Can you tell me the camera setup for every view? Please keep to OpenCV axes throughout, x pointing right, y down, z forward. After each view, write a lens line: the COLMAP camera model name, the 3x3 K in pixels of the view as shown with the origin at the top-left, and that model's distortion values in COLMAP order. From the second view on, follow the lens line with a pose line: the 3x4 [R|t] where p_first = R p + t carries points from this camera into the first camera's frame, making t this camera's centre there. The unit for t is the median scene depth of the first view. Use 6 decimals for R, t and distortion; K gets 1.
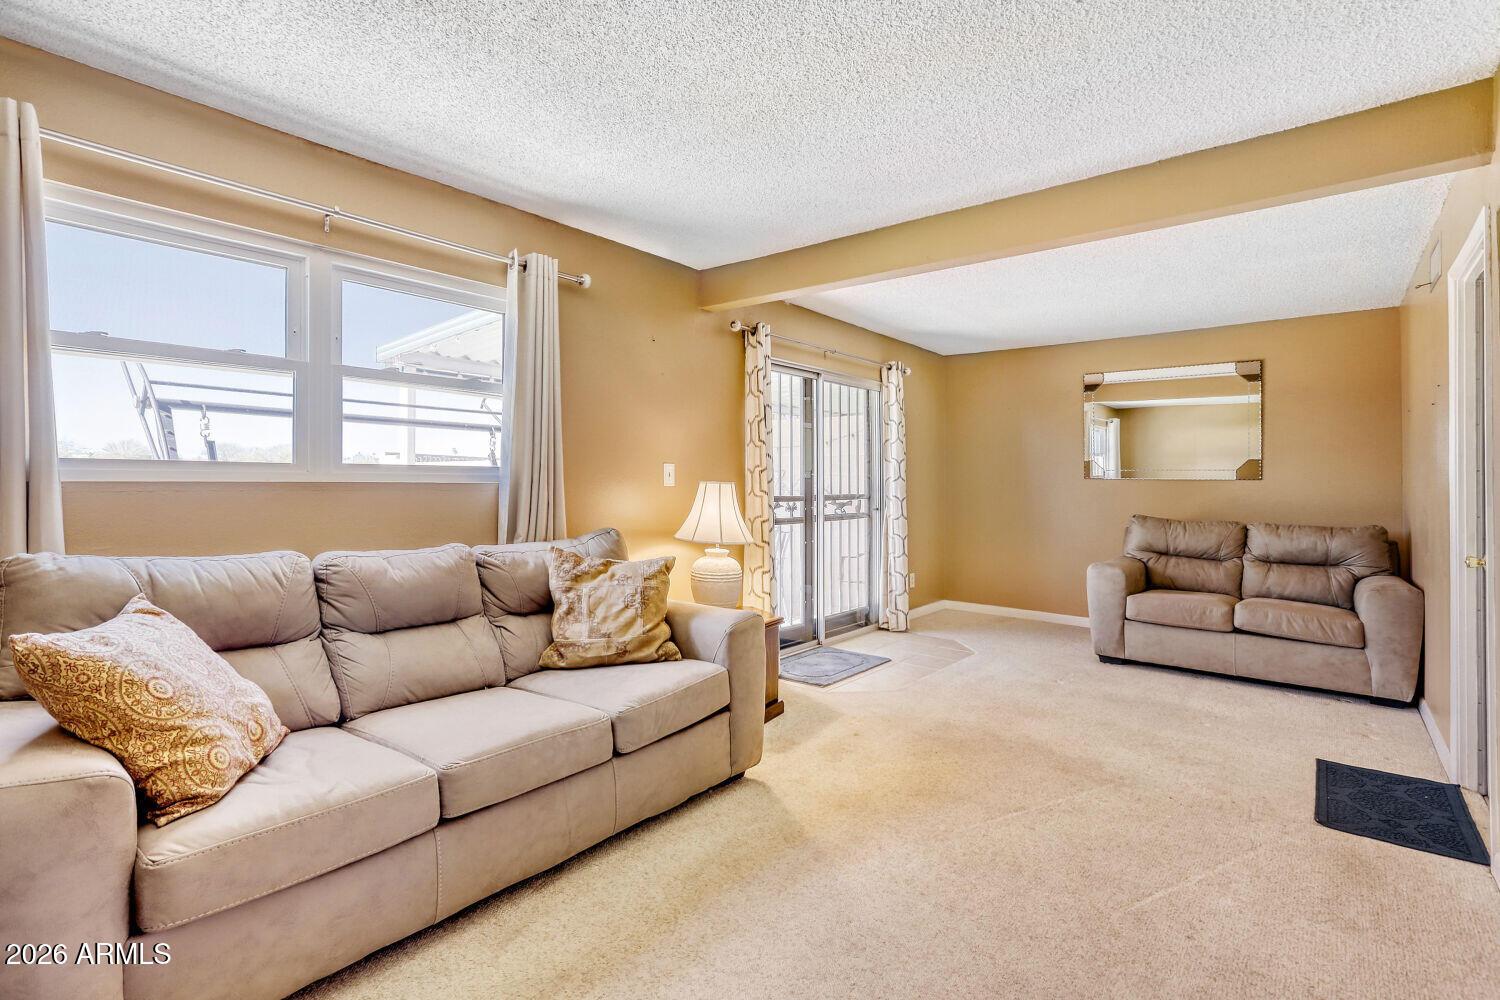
lens RADIAL K [[682.7, 0, 747.5], [0, 682.7, 491.3], [0, 0, 1]] dist [-0.055621, 0.027739]
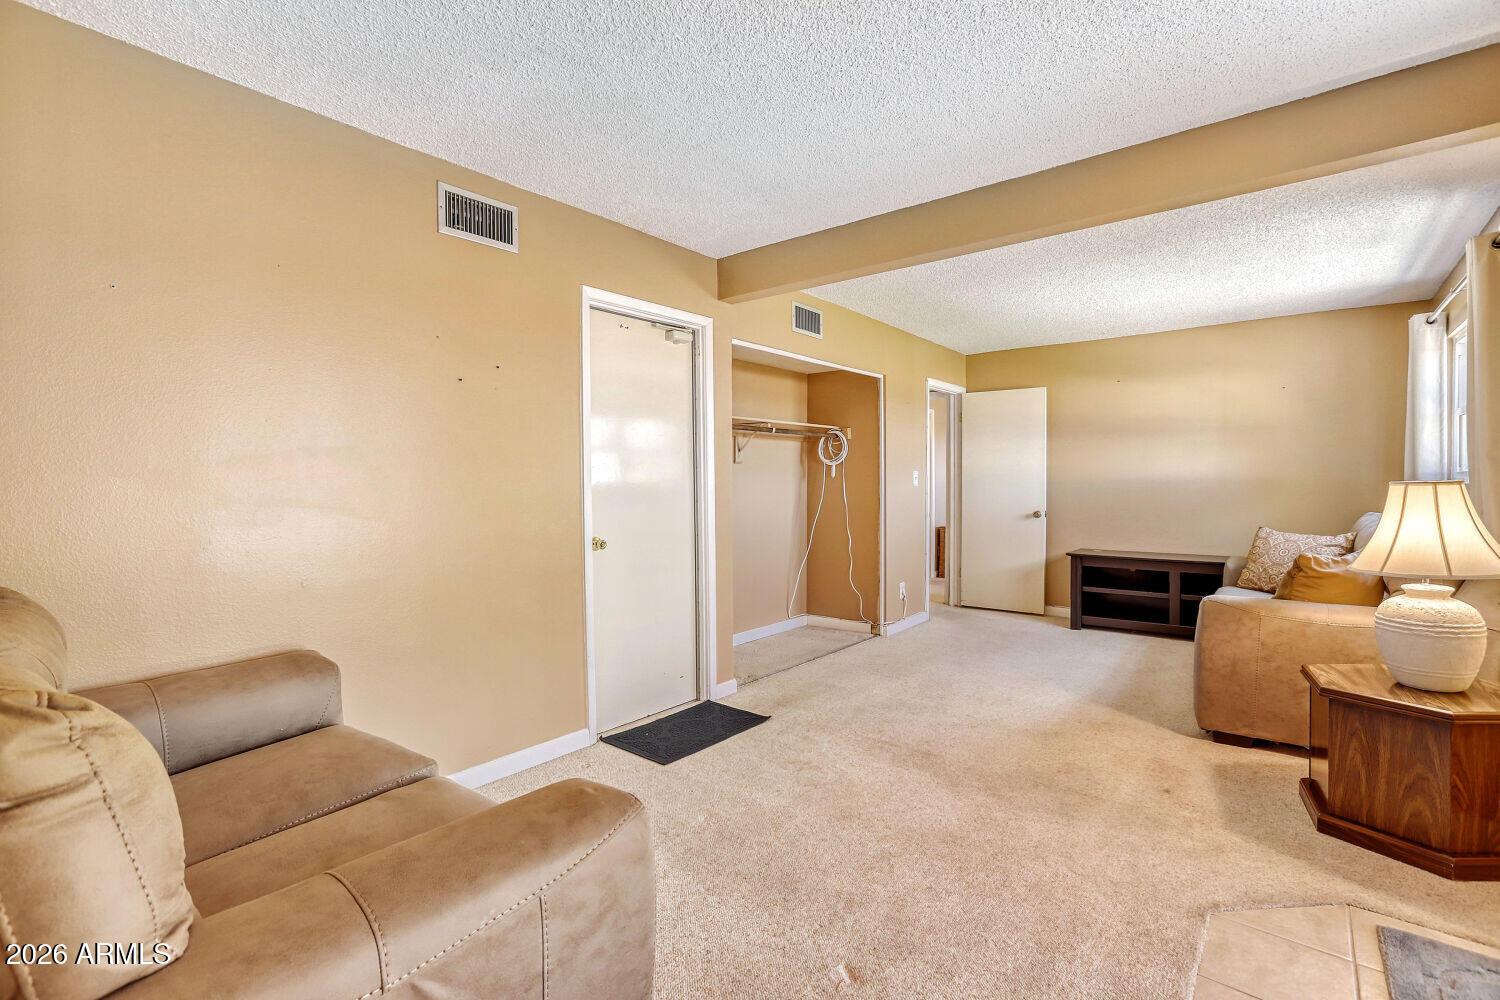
lens RADIAL K [[689.4, 0, 748.8], [0, 689.4, 470.3], [0, 0, 1]] dist [0.010765, 0.000701]
pose [[-0.999623, -0.008392, -0.026145, 0.751088], [-0.008215, 0.999943, -0.006851, -0.022991], [0.026201, -0.006634, -0.999635, 1.983703]]
